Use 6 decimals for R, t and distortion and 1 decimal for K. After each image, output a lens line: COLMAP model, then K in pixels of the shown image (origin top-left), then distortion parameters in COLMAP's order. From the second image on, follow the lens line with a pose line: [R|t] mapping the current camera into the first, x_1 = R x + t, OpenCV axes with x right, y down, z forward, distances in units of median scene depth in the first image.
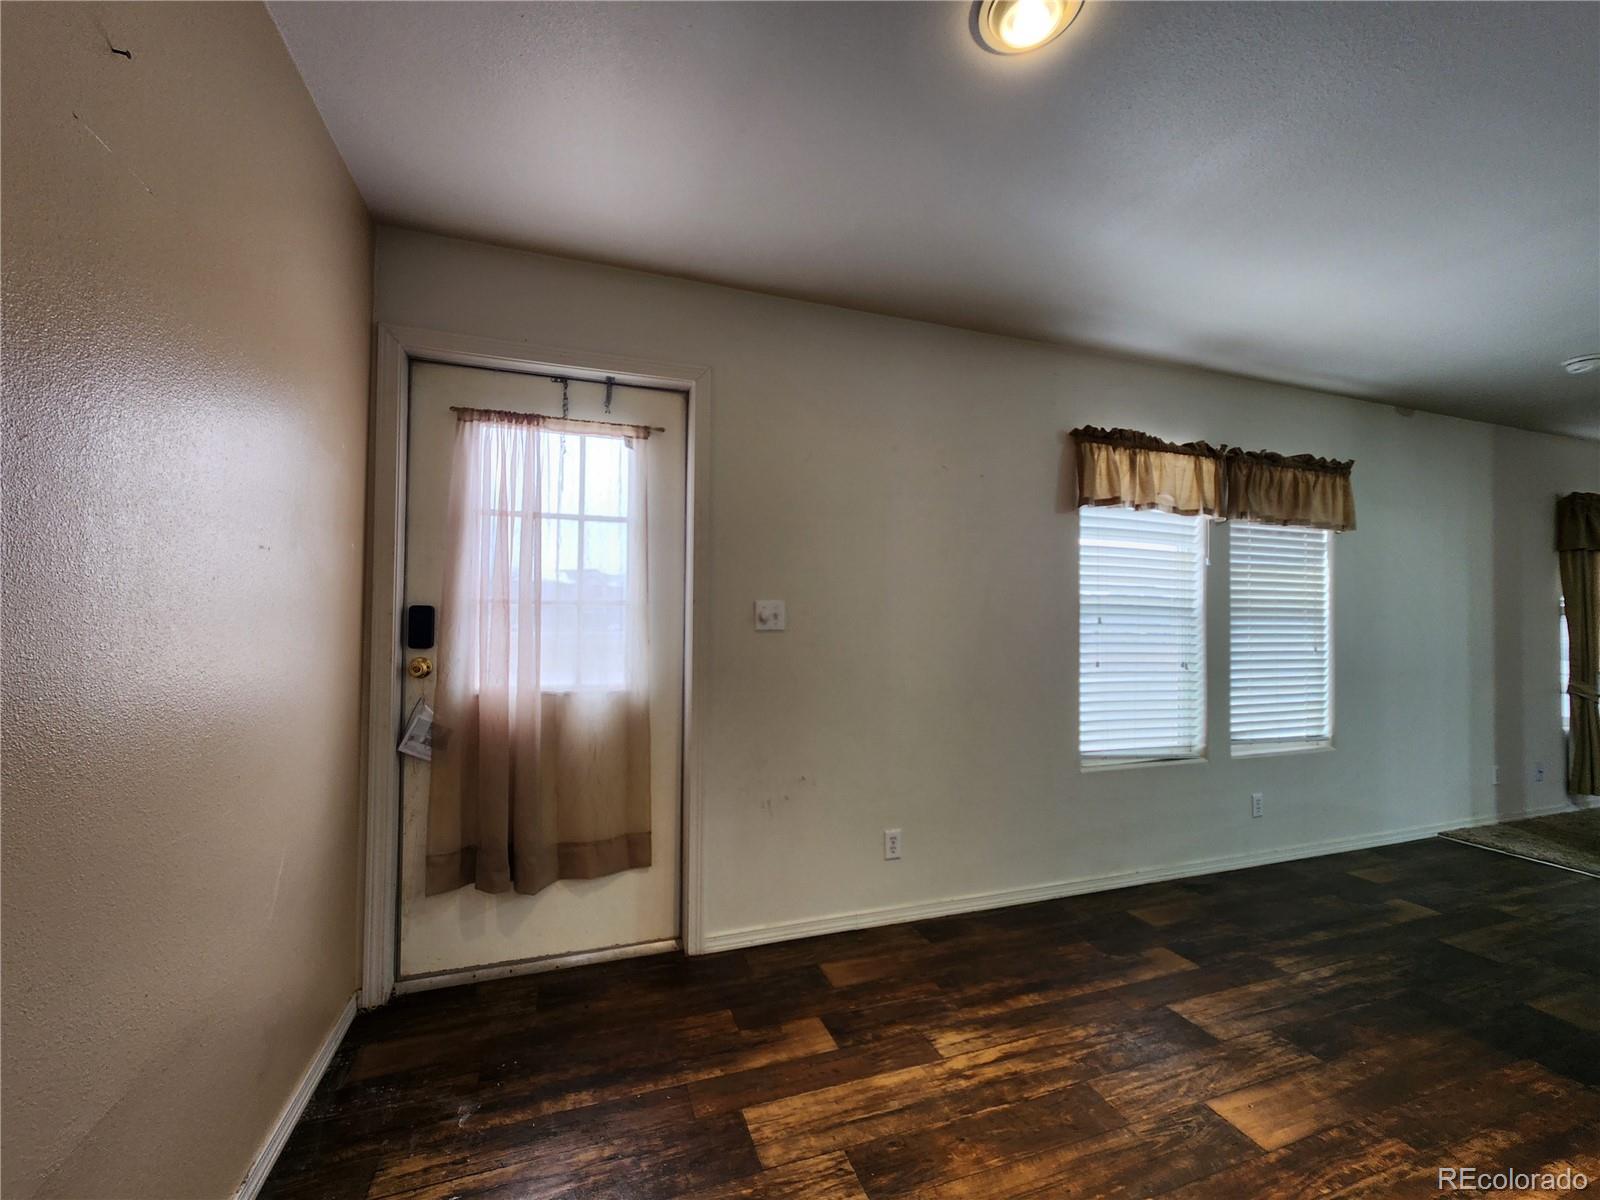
lens RADIAL K [[656.2, 0, 793.9], [0, 656.2, 603.4], [0, 0, 1]] dist [-0.001476, 0.001305]
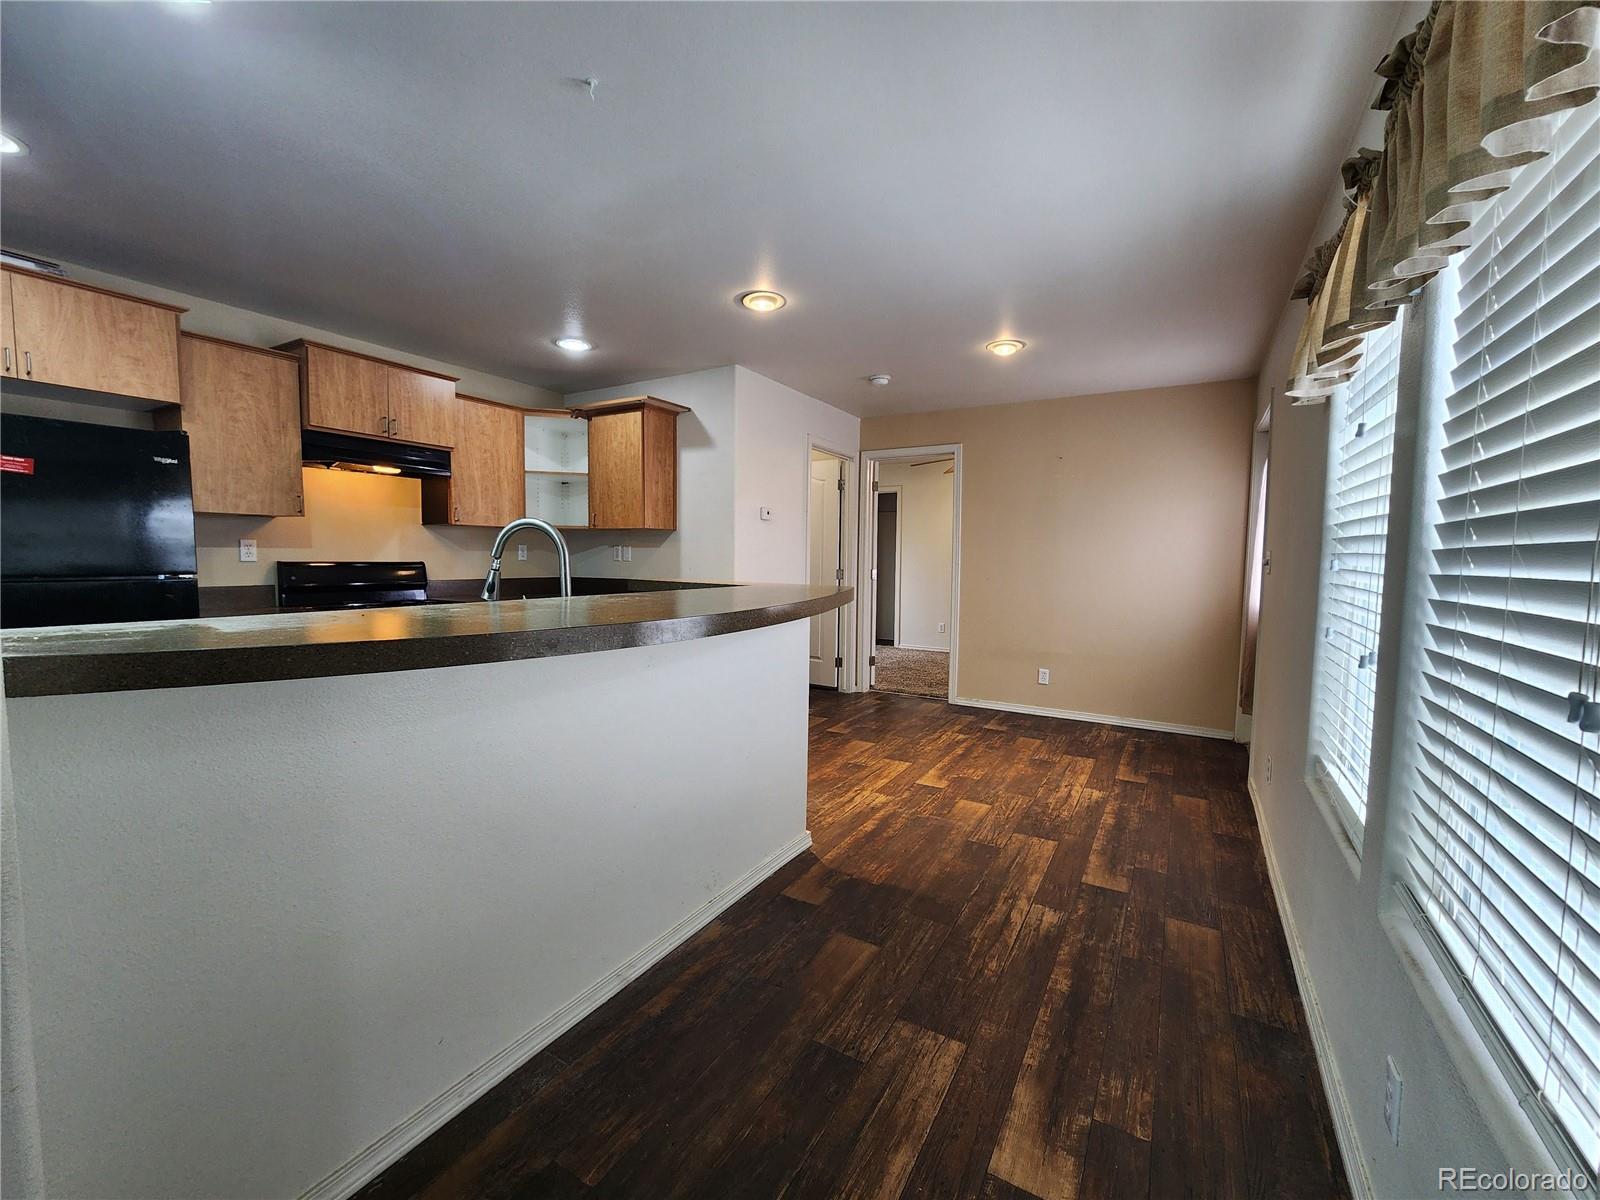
lens RADIAL K [[656.2, 0, 793.3], [0, 656.2, 609.2], [0, 0, 1]] dist [-0.001476, 0.001305]
pose [[-0.767808, 0.031451, -0.639908, 1.453446], [-0.007868, 0.998256, 0.058504, 0.040193], [0.640632, 0.049954, -0.766221, 1.311470]]
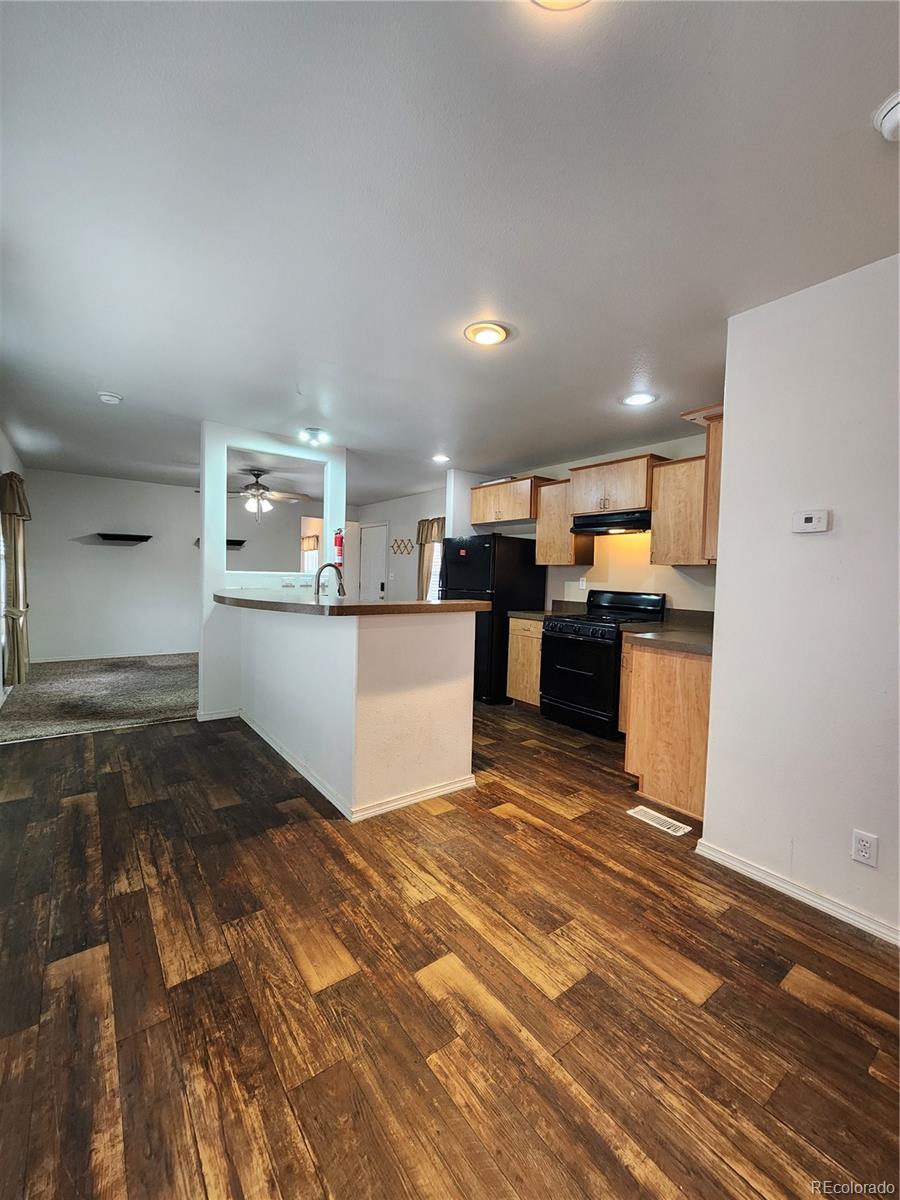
lens RADIAL K [[492.2, 0, 447.3], [0, 492.2, 599.3], [0, 0, 1]] dist [-0.001476, 0.001305]
pose [[-0.297404, -0.066635, 0.952423, -0.152897], [-0.050400, 0.997266, 0.054035, -0.005902], [-0.953420, -0.031932, -0.299950, 0.663034]]
